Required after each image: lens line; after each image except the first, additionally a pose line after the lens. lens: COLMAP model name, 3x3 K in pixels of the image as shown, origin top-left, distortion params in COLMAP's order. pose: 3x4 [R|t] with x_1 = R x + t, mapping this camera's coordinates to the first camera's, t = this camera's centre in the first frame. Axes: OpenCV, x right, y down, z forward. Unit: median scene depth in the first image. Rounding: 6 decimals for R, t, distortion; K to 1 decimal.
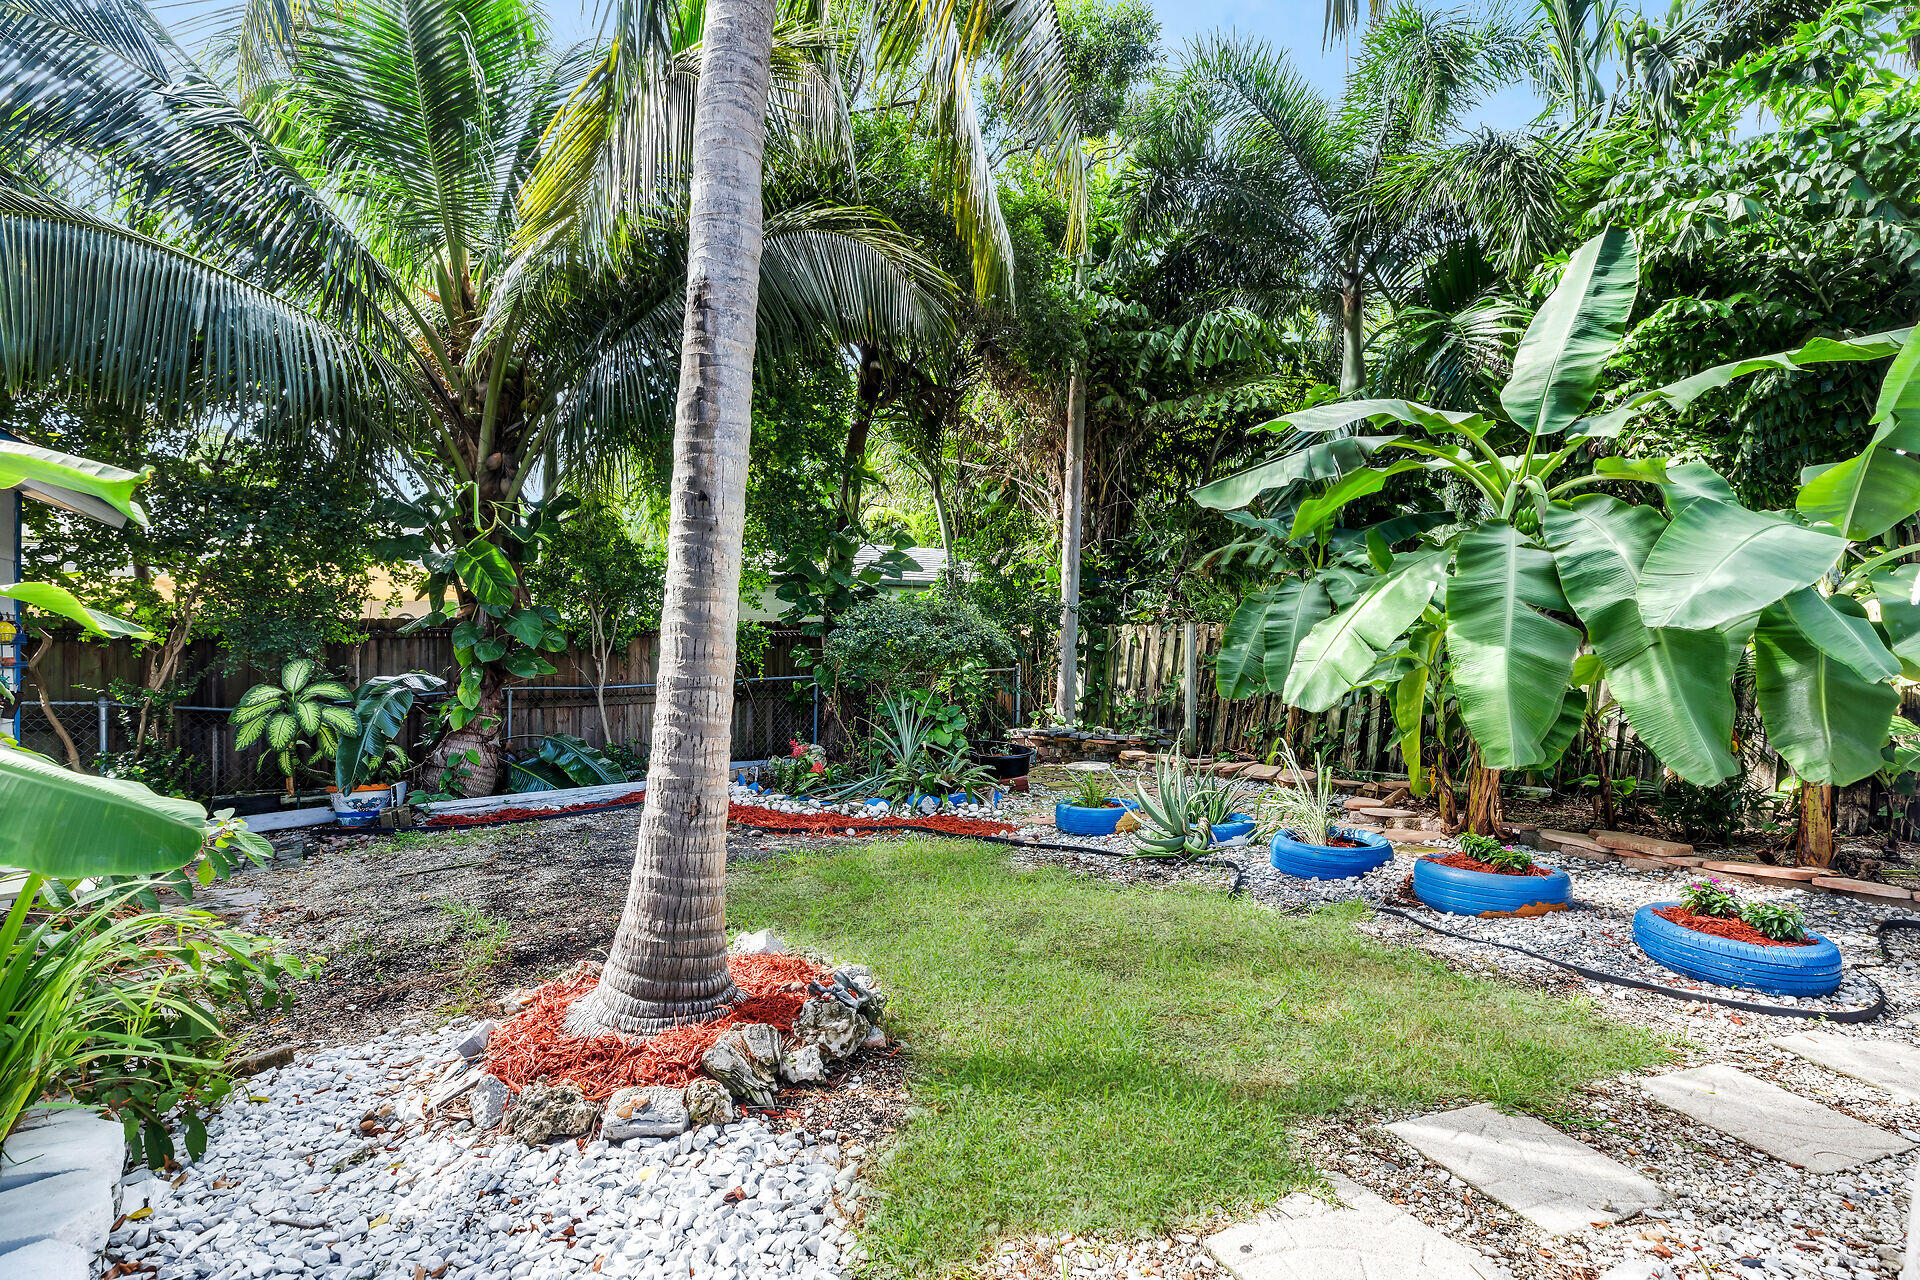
lens RADIAL K [[886.5, 0, 960.0], [0, 886.5, 640.0], [0, 0, 1]] dist [0.001275, 0.000434]
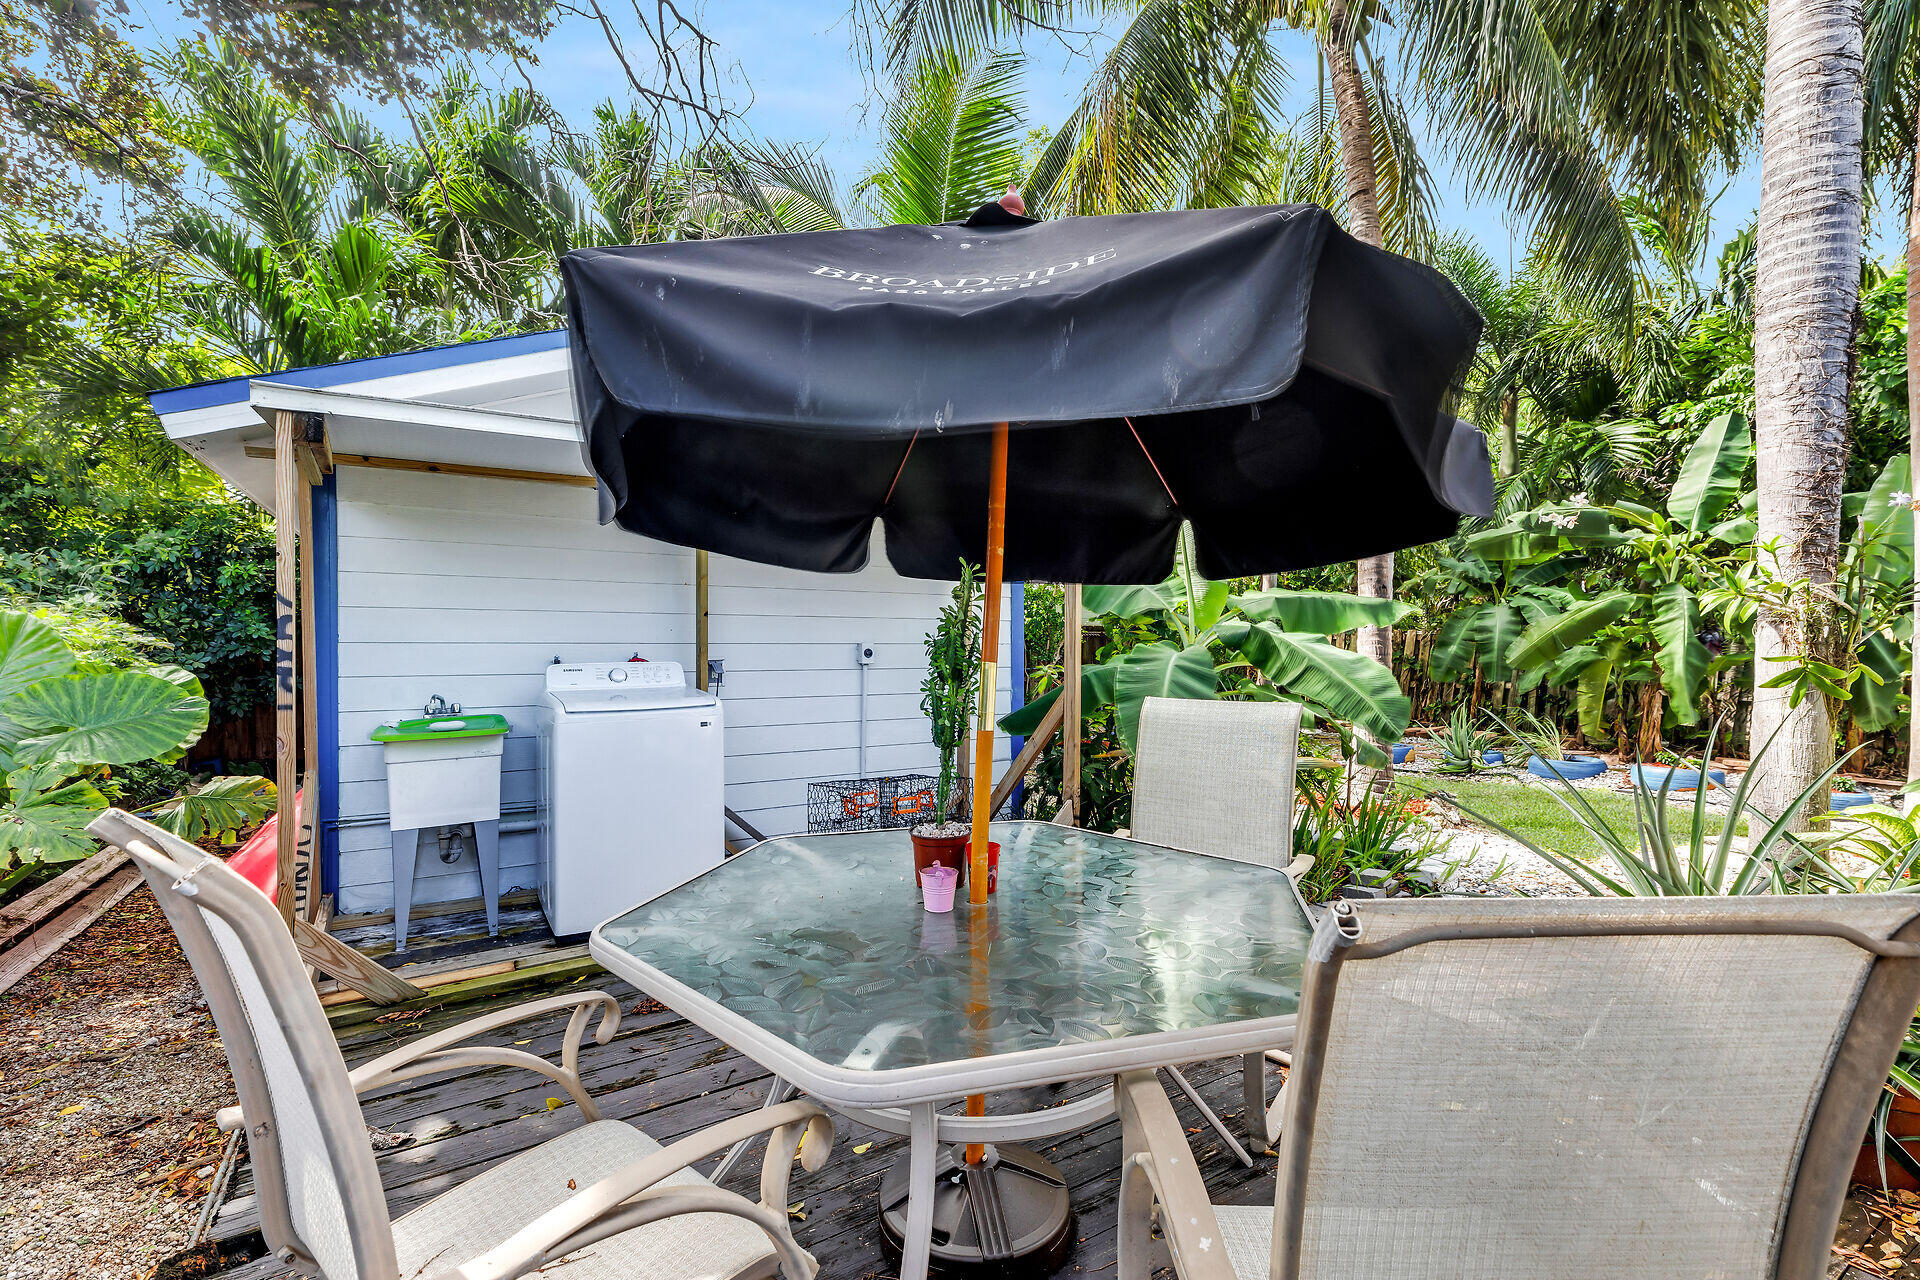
lens RADIAL K [[853.4, 0, 957.7], [0, 853.4, 629.6], [0, 0, 1]] dist [0.003138, 0.000262]
pose [[0.999661, 0.015138, -0.021187, -0.752383], [-0.015168, 0.999884, -0.001250, -0.014390], [0.021166, 0.001571, 0.999775, -0.713298]]
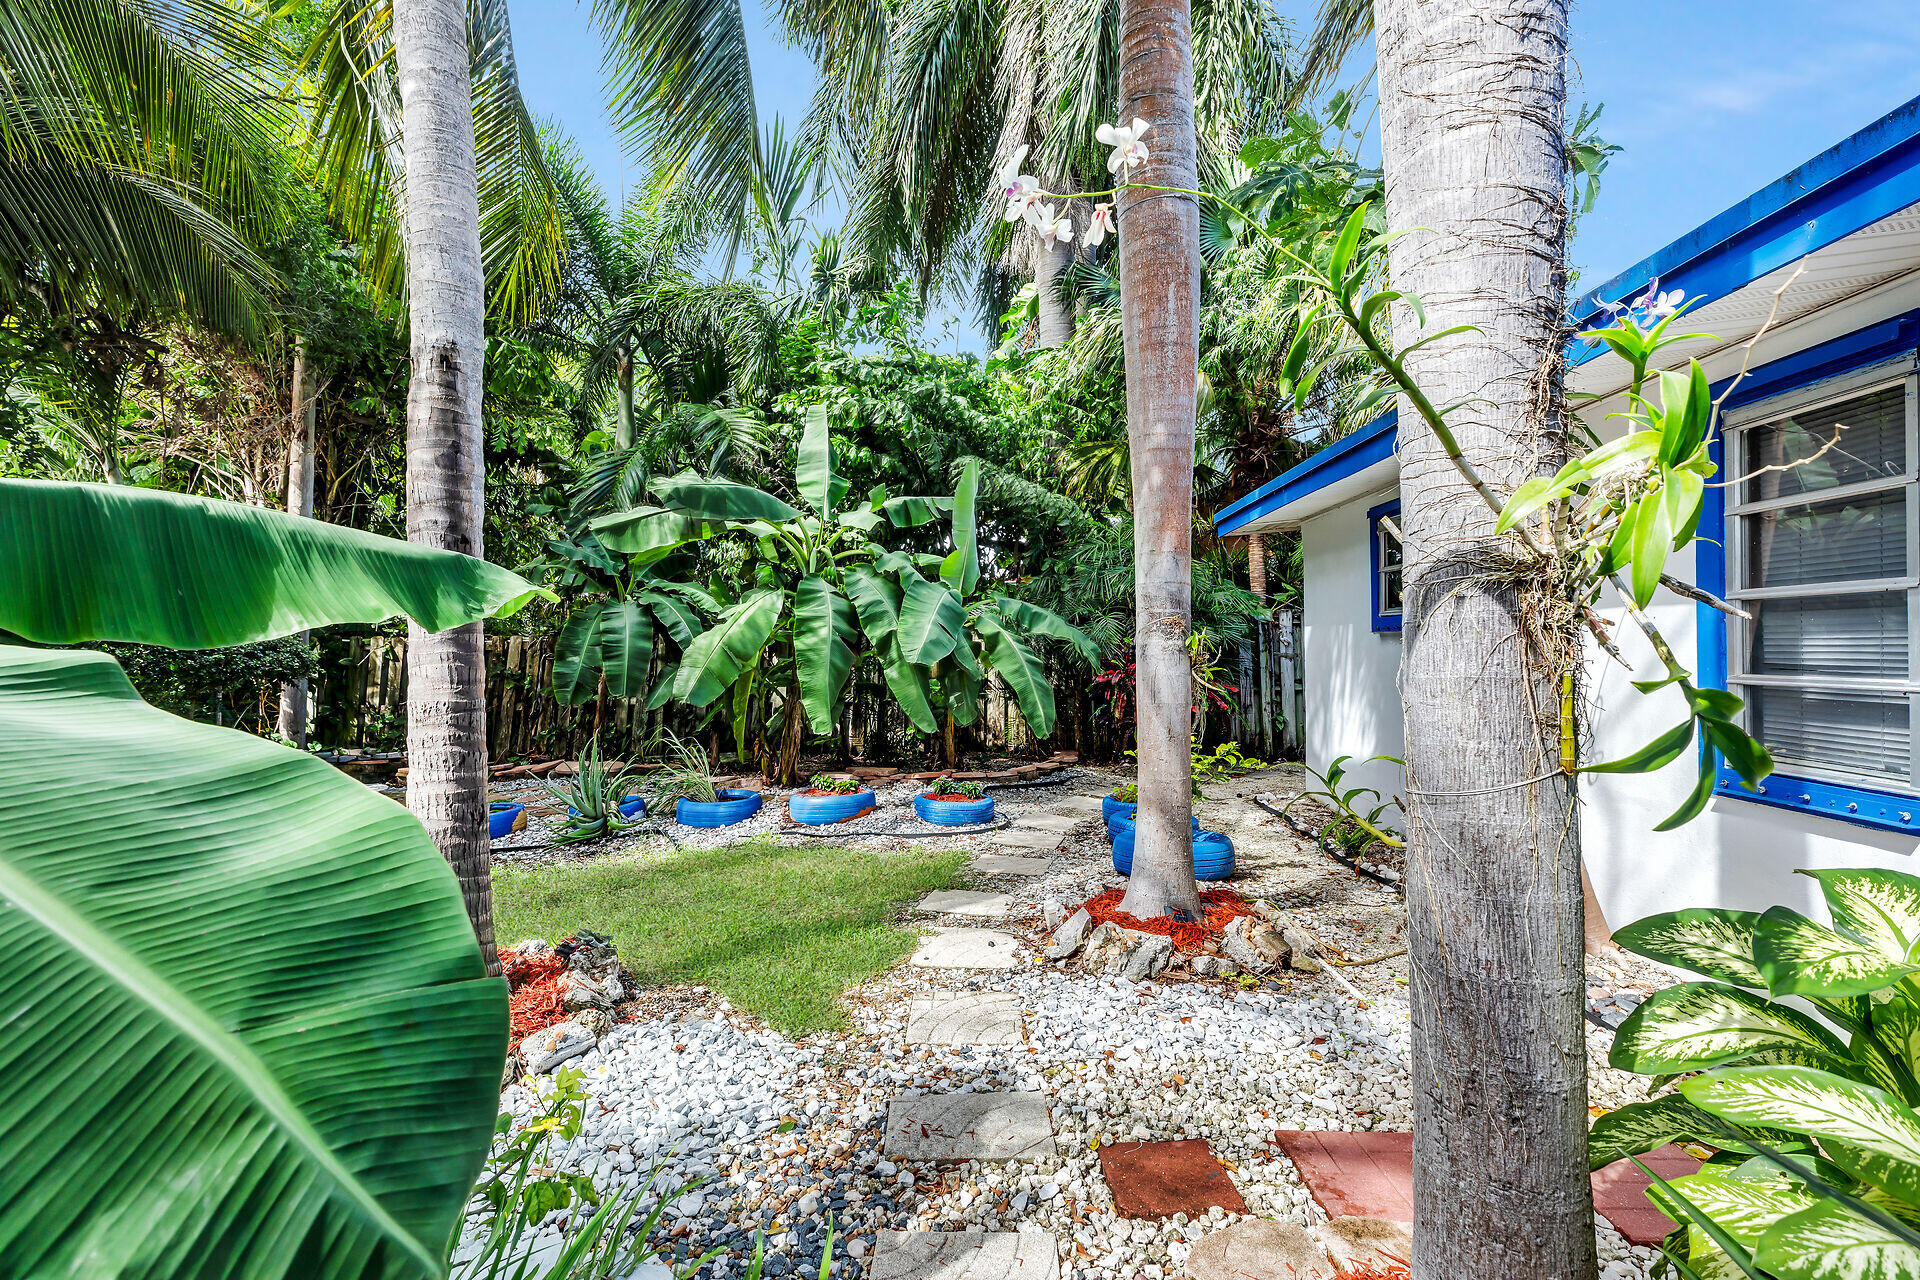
lens RADIAL K [[855.3, 0, 955.8], [0, 855.3, 642.0], [0, 0, 1]] dist [0.003993, 0.000192]
pose [[0.585704, -0.004334, 0.810513, -0.439782], [0.008269, 0.999966, -0.000628, -0.014567], [-0.810483, 0.007070, 0.585720, -0.076659]]
